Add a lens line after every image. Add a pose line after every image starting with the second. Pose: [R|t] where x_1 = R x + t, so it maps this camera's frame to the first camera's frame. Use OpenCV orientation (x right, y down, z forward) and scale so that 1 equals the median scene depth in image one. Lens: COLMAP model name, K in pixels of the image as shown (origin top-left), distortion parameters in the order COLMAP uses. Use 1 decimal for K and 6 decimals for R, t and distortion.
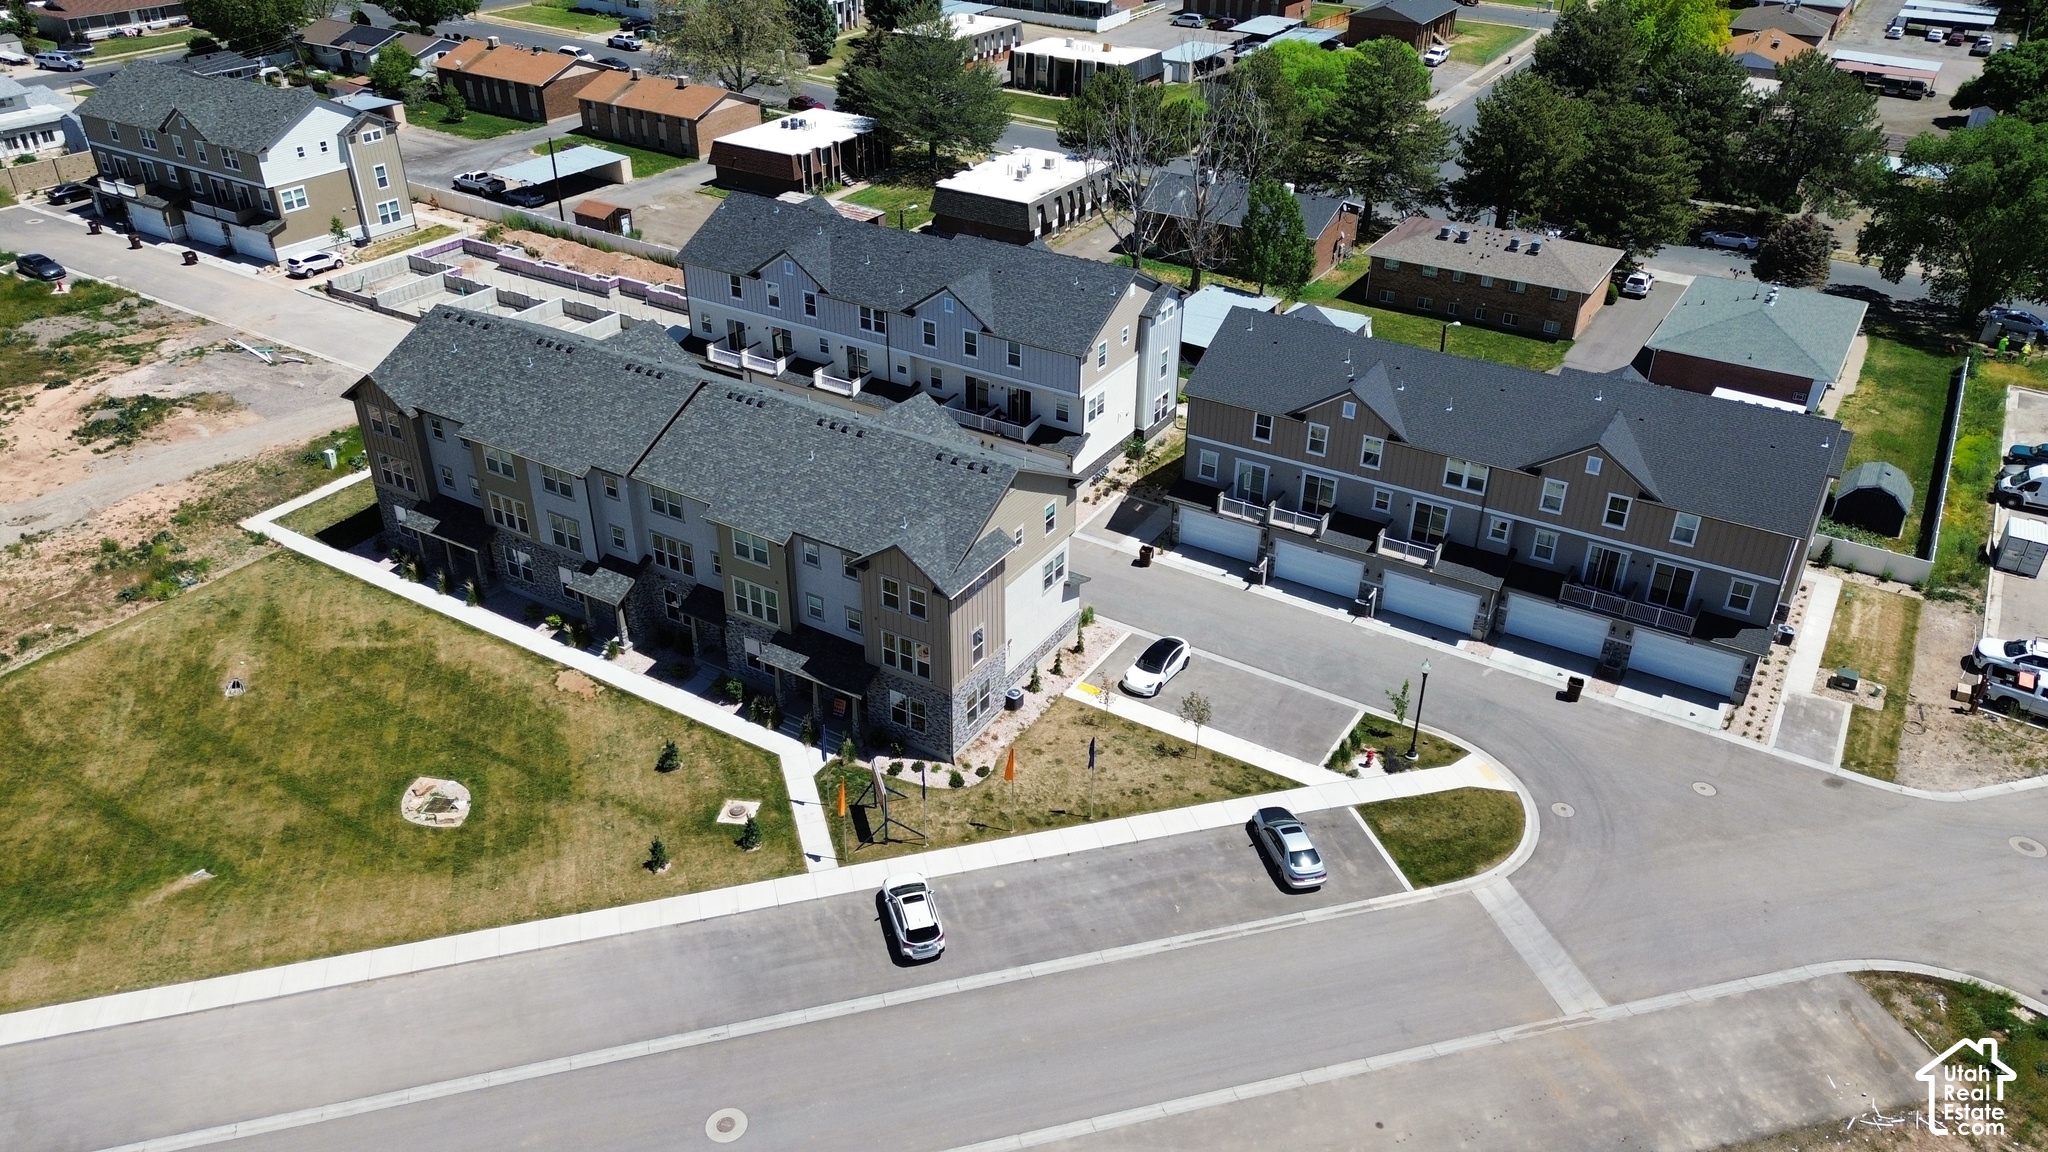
lens RADIAL K [[1426.5, 0, 1024.7], [0, 1426.5, 561.8], [0, 0, 1]] dist [0.068750, -0.055363]
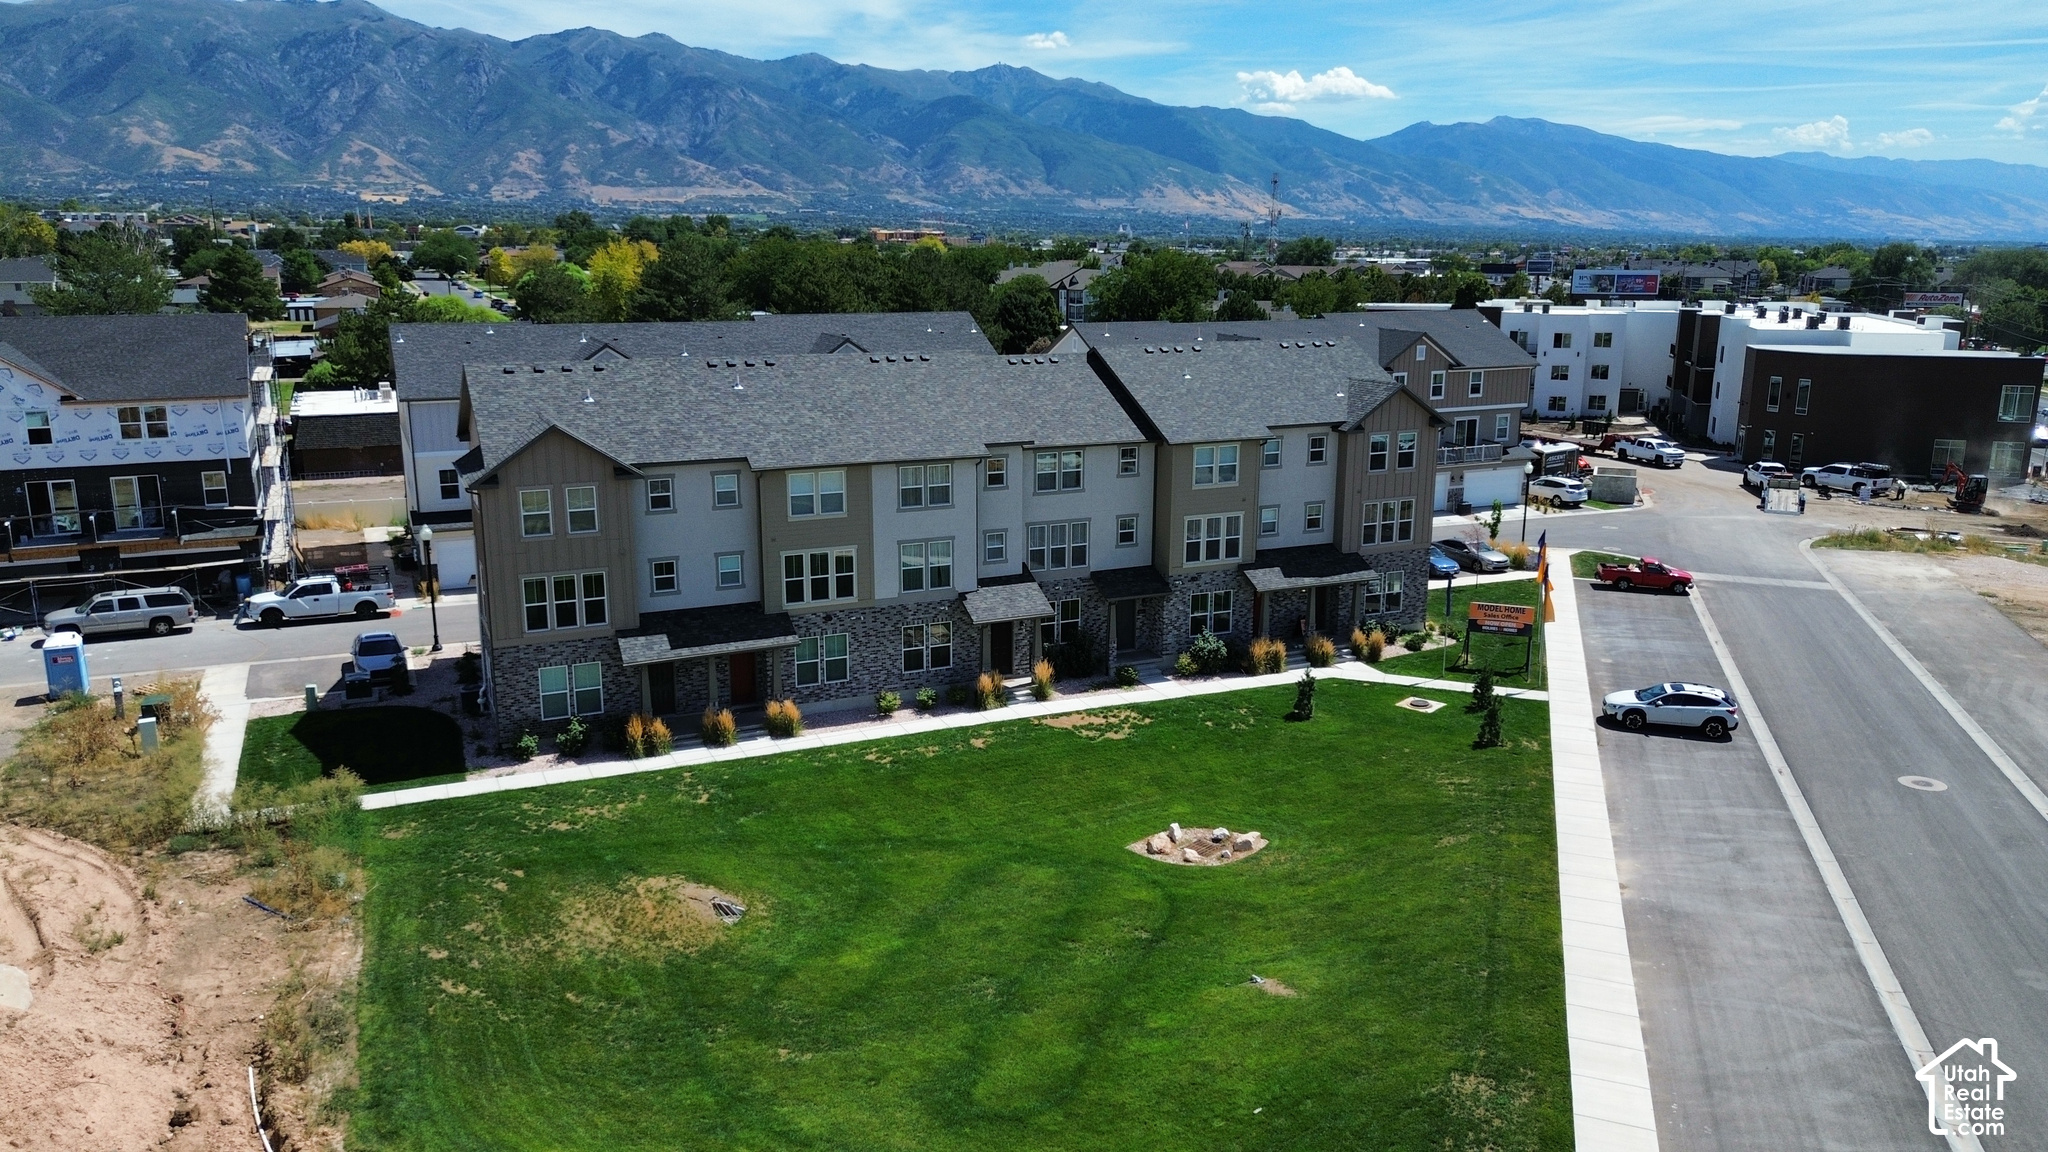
lens RADIAL K [[1426.5, 0, 1019.0], [0, 1426.5, 567.1], [0, 0, 1]] dist [0.068750, -0.055363]
pose [[0.567864, -0.193913, 0.799955, -0.900648], [0.416813, 0.905783, -0.076317, 0.057565], [-0.709786, 0.376770, 0.595187, 0.557714]]
